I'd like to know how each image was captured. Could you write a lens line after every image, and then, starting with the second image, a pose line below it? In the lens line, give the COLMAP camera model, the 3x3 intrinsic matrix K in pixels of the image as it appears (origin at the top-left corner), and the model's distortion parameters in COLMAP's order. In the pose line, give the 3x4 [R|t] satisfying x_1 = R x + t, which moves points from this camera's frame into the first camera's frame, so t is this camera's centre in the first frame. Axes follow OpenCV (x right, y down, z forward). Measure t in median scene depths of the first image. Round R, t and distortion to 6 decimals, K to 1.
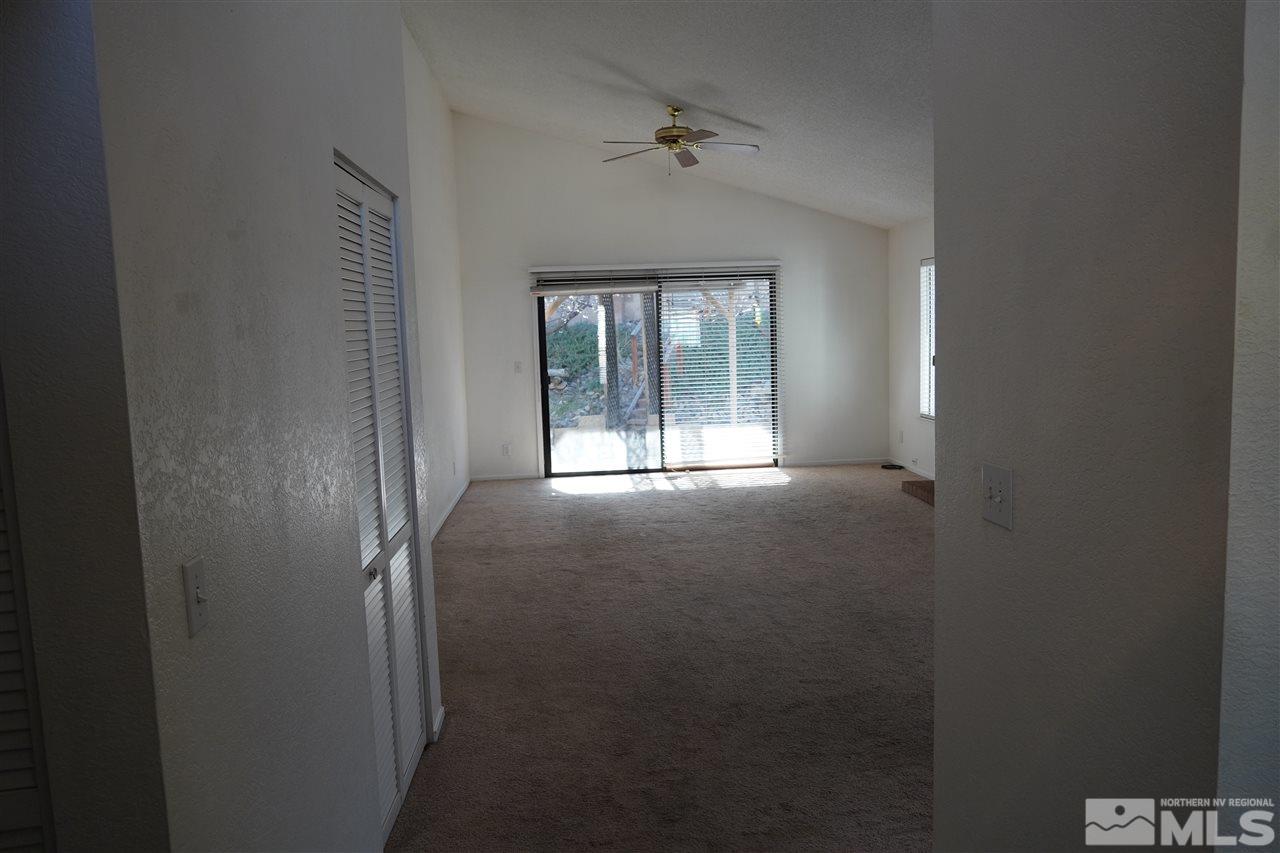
lens RADIAL K [[962.5, 0, 638.5], [0, 962.5, 430.0], [0, 0, 1]] dist [-0.052546, 0.069292]
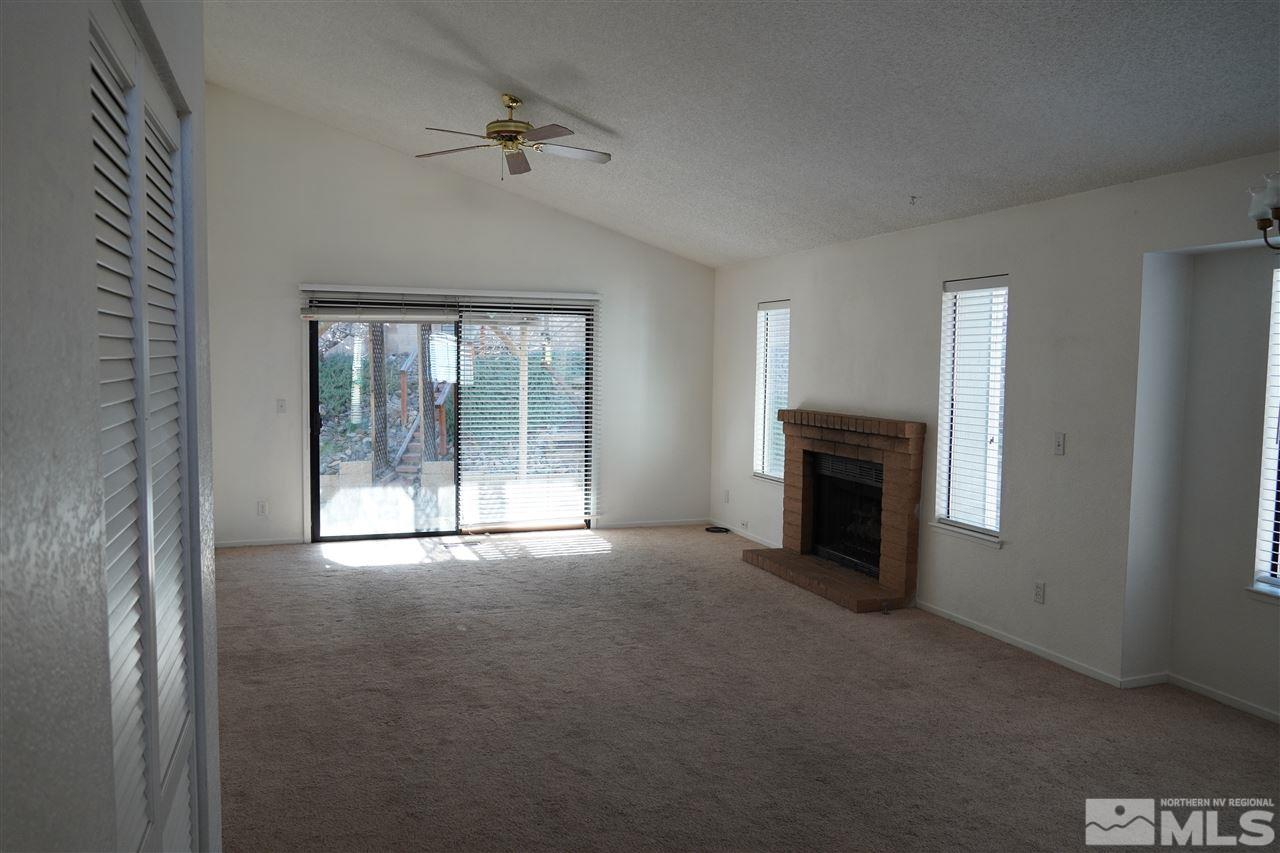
lens RADIAL K [[962.5, 0, 638.5], [0, 962.5, 430.0], [0, 0, 1]] dist [-0.052546, 0.069292]
pose [[0.963171, 0.026094, 0.267619, -0.050299], [-0.015426, 0.999003, -0.041889, -0.015910], [-0.268446, 0.036218, 0.962614, 0.144116]]
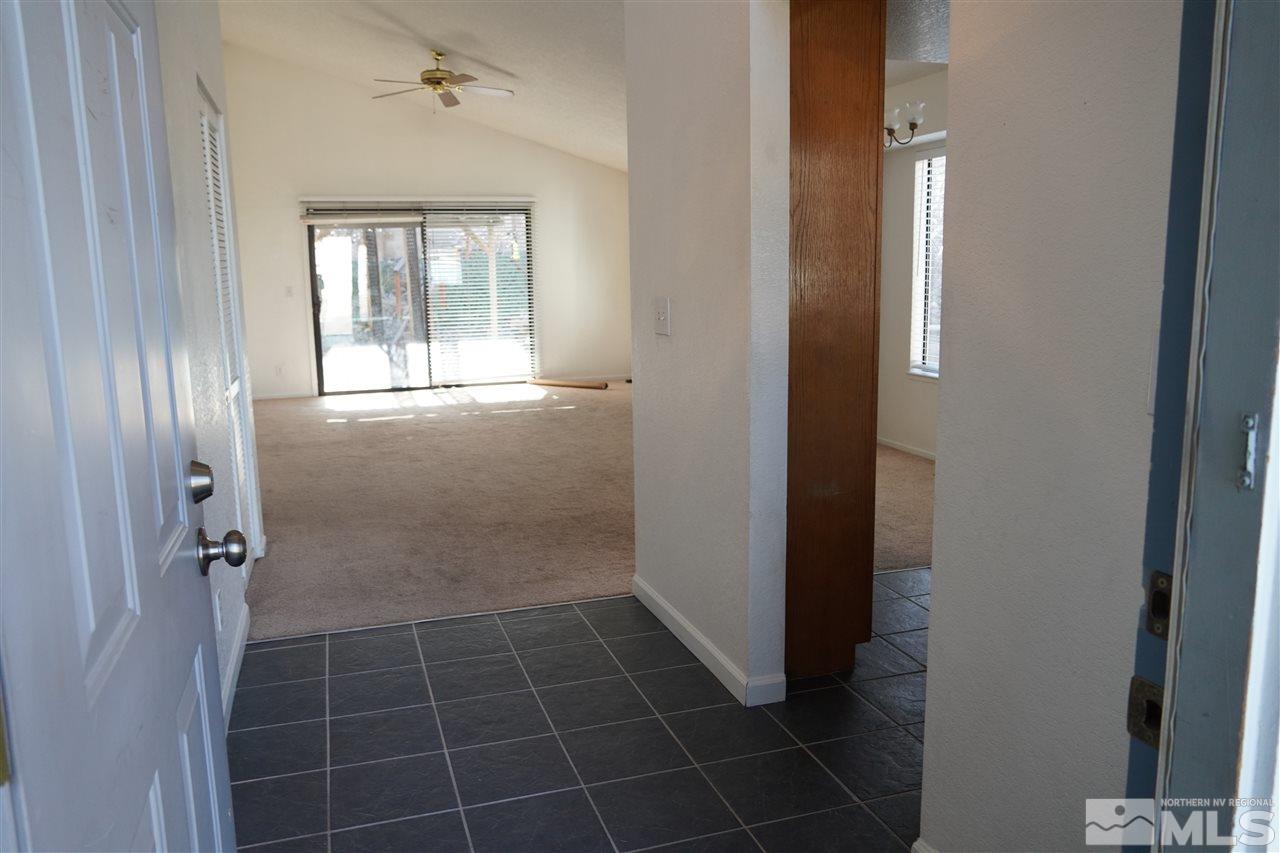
lens RADIAL K [[962.5, 0, 638.5], [0, 962.5, 430.0], [0, 0, 1]] dist [-0.052546, 0.069292]
pose [[0.969492, -0.025014, 0.243844, -0.013414], [0.012846, 0.998597, 0.051363, 0.037129], [-0.244787, -0.046663, 0.968453, -0.118630]]
